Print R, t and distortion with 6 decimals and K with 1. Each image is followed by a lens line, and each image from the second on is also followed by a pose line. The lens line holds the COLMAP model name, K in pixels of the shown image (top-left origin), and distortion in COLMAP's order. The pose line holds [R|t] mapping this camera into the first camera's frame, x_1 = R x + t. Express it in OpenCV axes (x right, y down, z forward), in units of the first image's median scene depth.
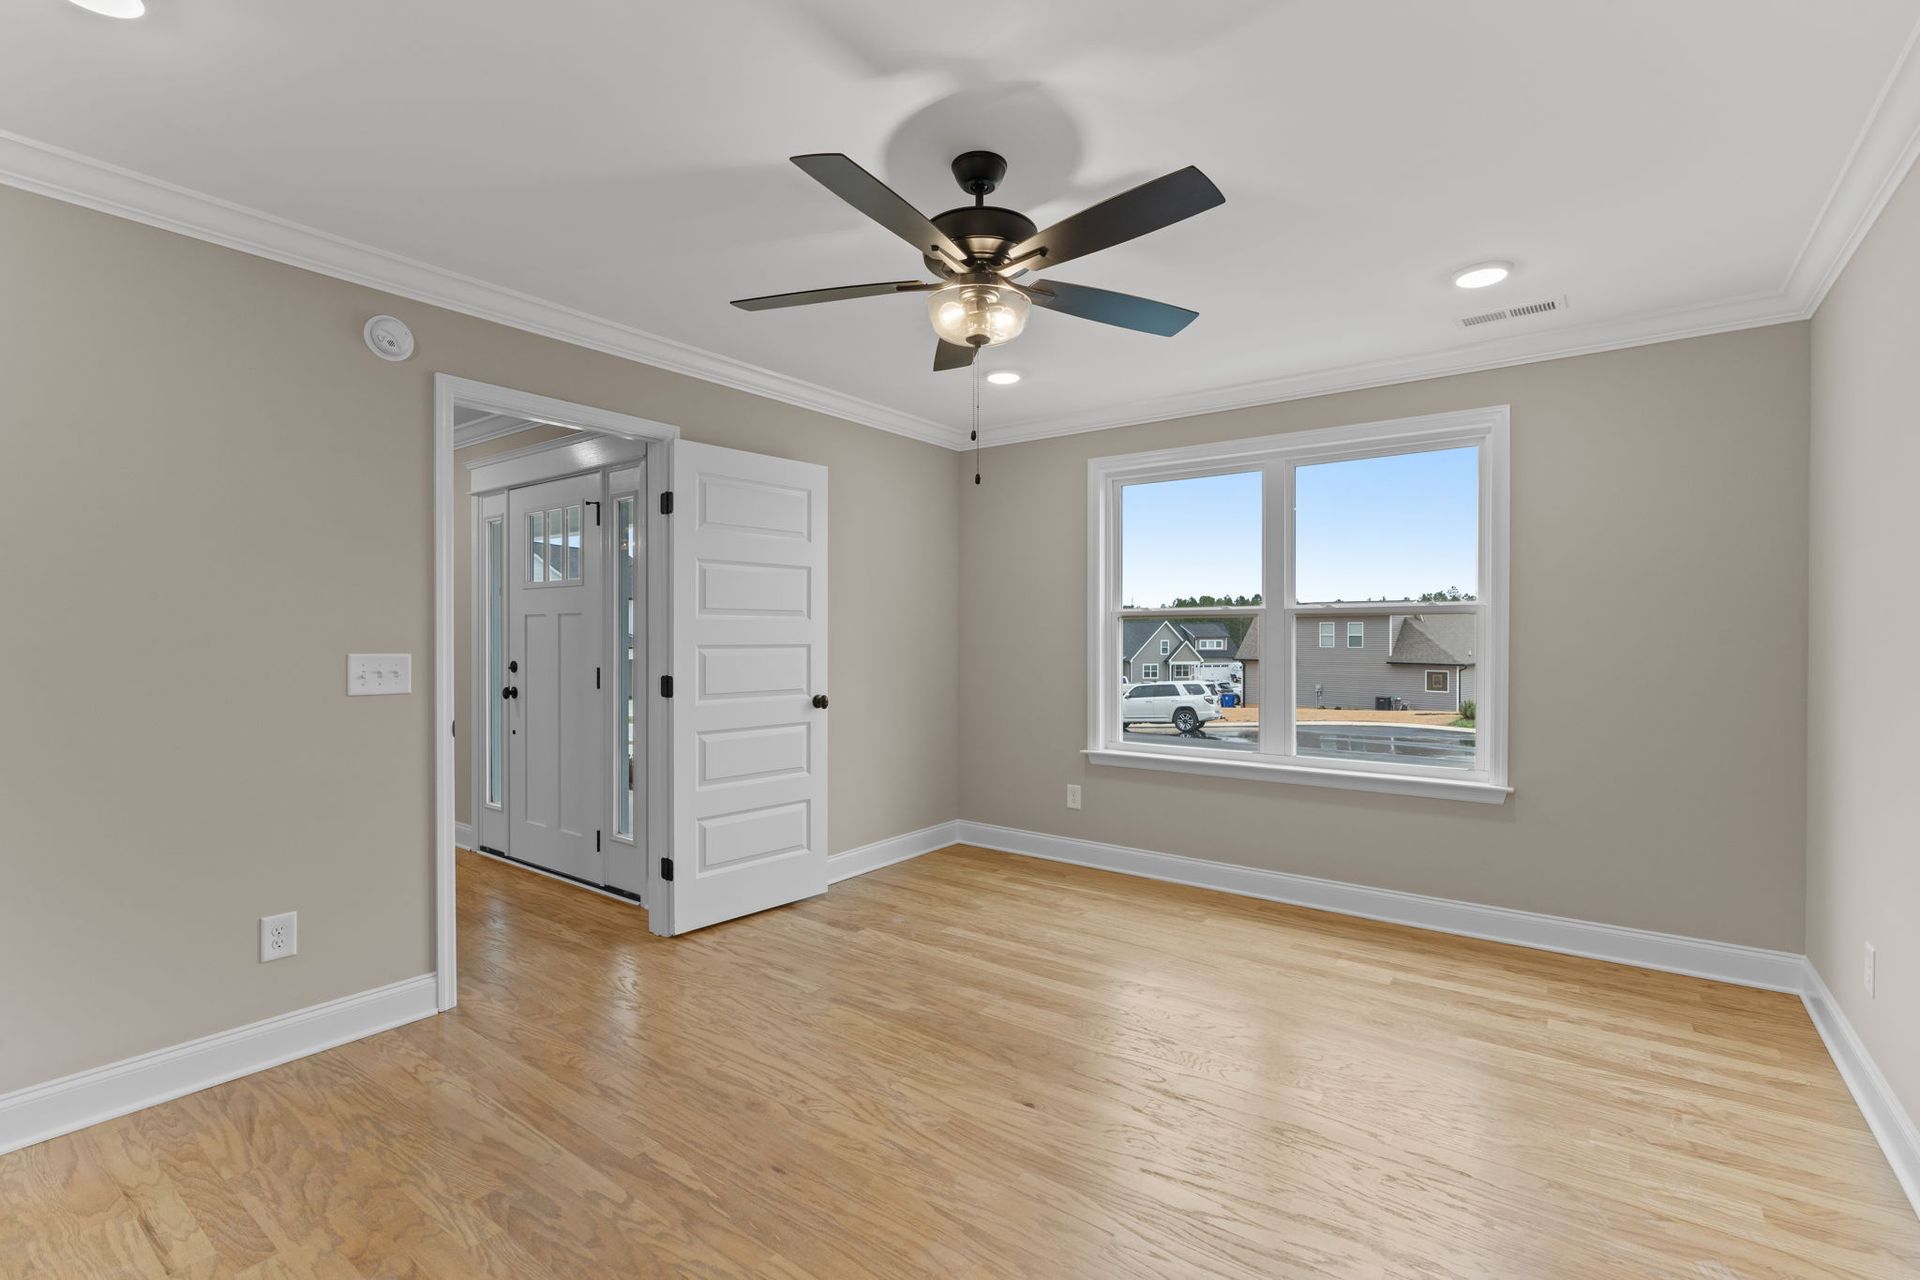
lens RADIAL K [[871.3, 0, 964.0], [0, 871.3, 645.4], [0, 0, 1]] dist [-0.003556, -0.000041]
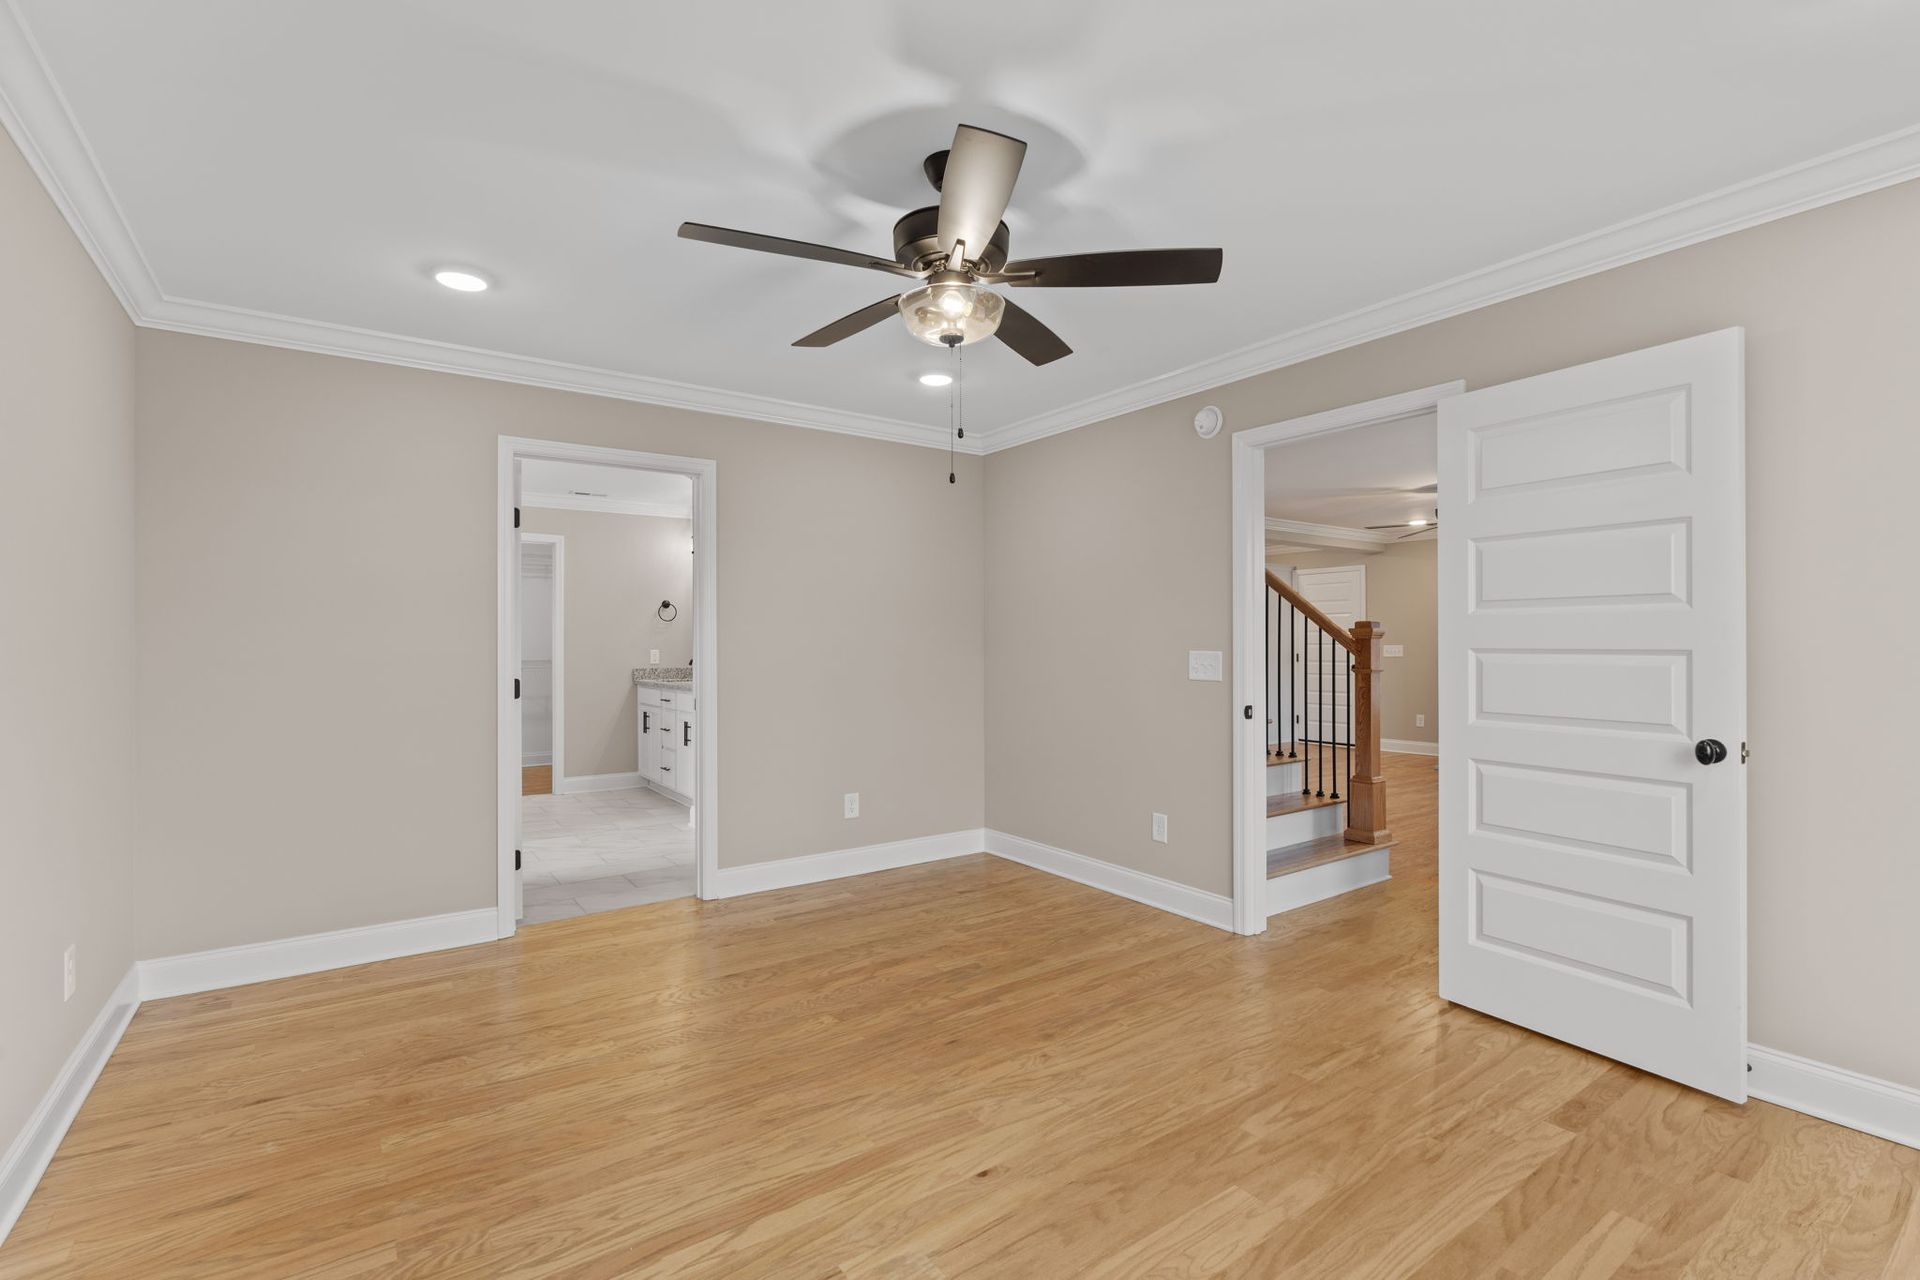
lens RADIAL K [[864.9, 0, 965.6], [0, 864.9, 646.7], [0, 0, 1]] dist [-0.004594, 0.001201]
pose [[-0.308506, 0.002983, -0.951218, 0.867235], [-0.010717, 0.999921, 0.006612, -0.003736], [0.951162, 0.012234, -0.308449, 1.200631]]
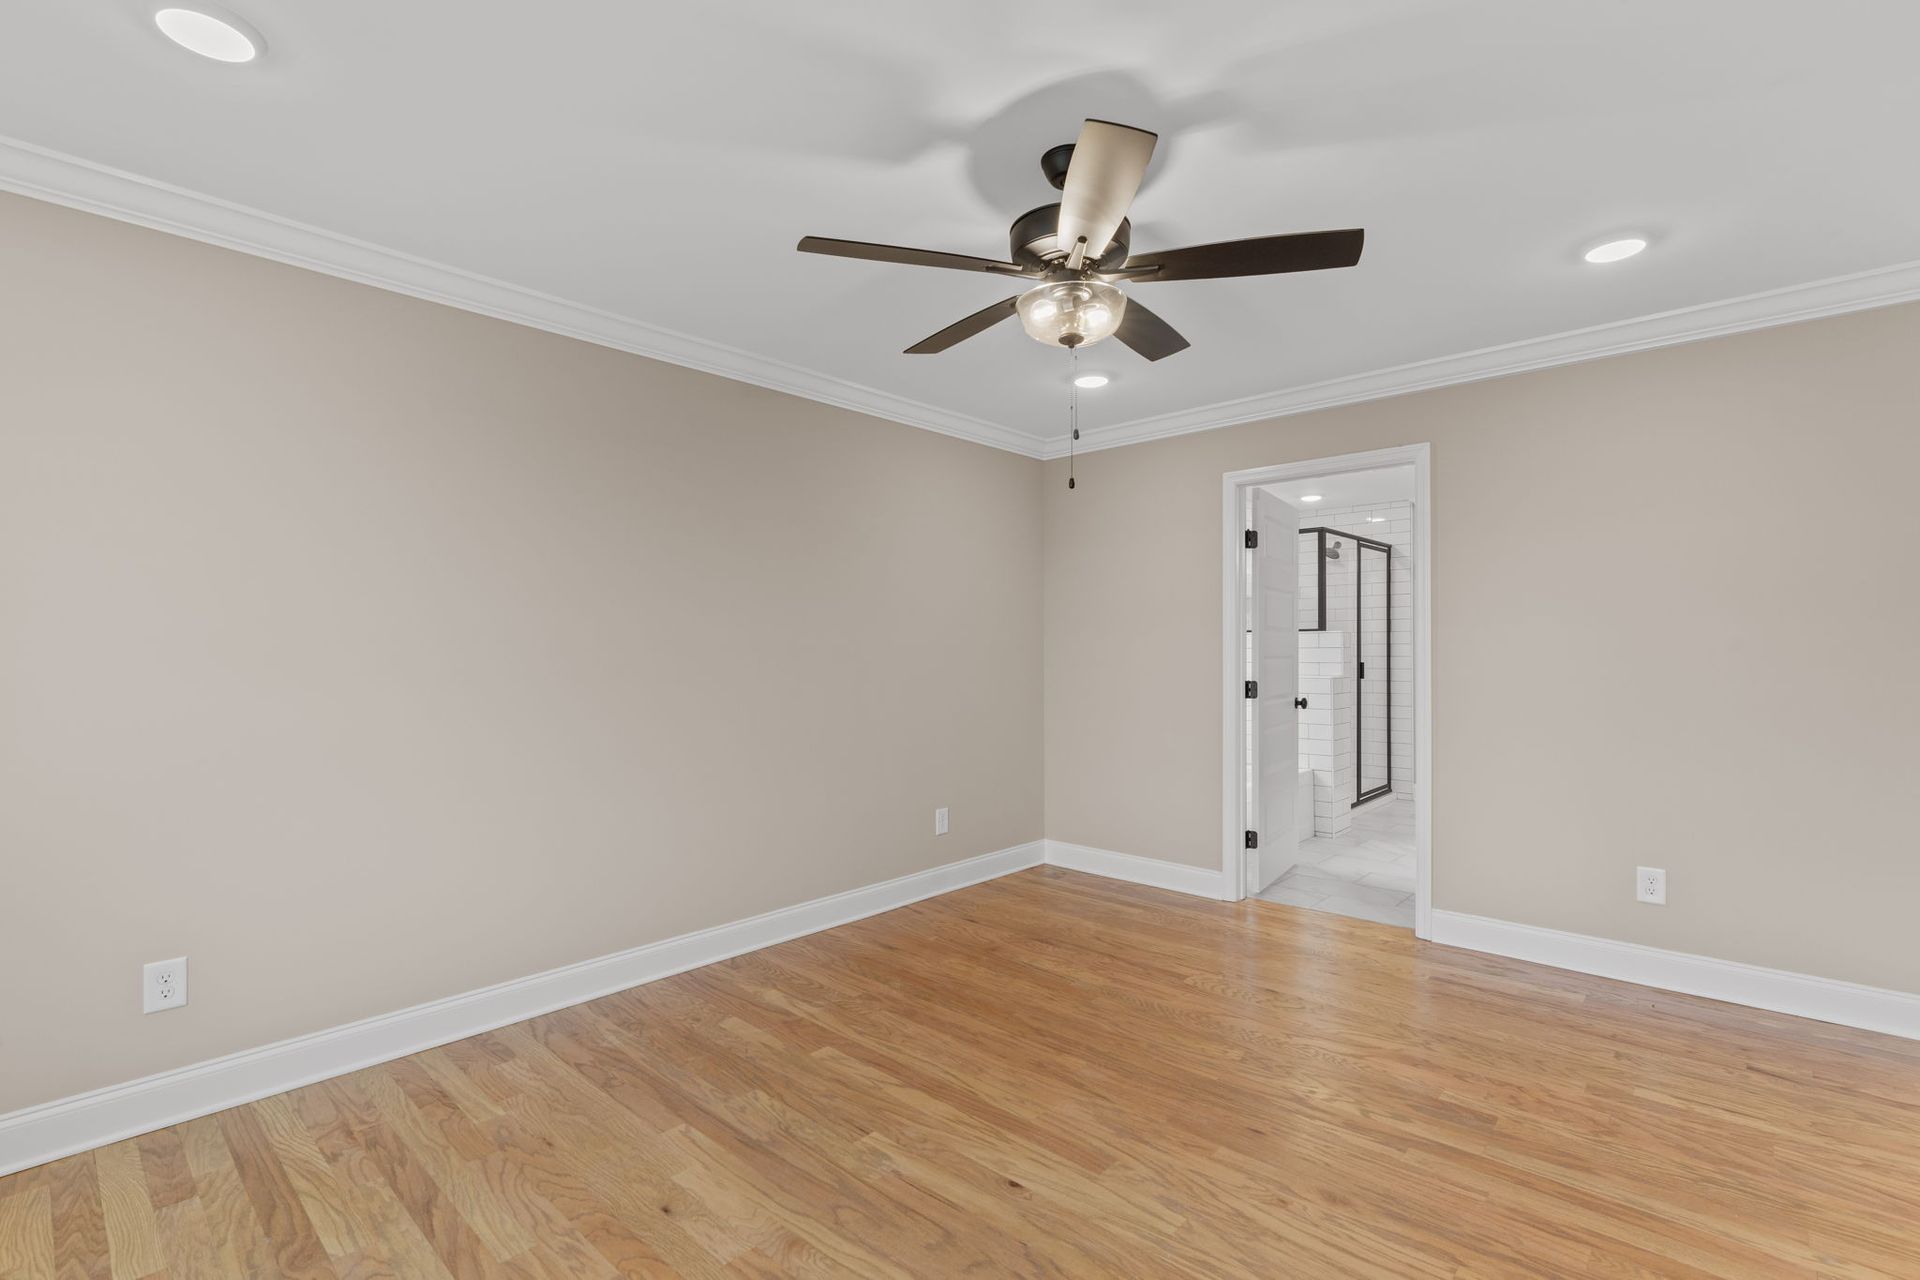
lens RADIAL K [[870.4, 0, 964.5], [0, 870.4, 657.4], [0, 0, 1]] dist [-0.004187, 0.000807]
pose [[-0.994245, 0.001958, 0.107115, 0.029155], [0.004409, 0.999734, 0.022651, -0.018361], [-0.107042, 0.022993, -0.993989, 1.794009]]
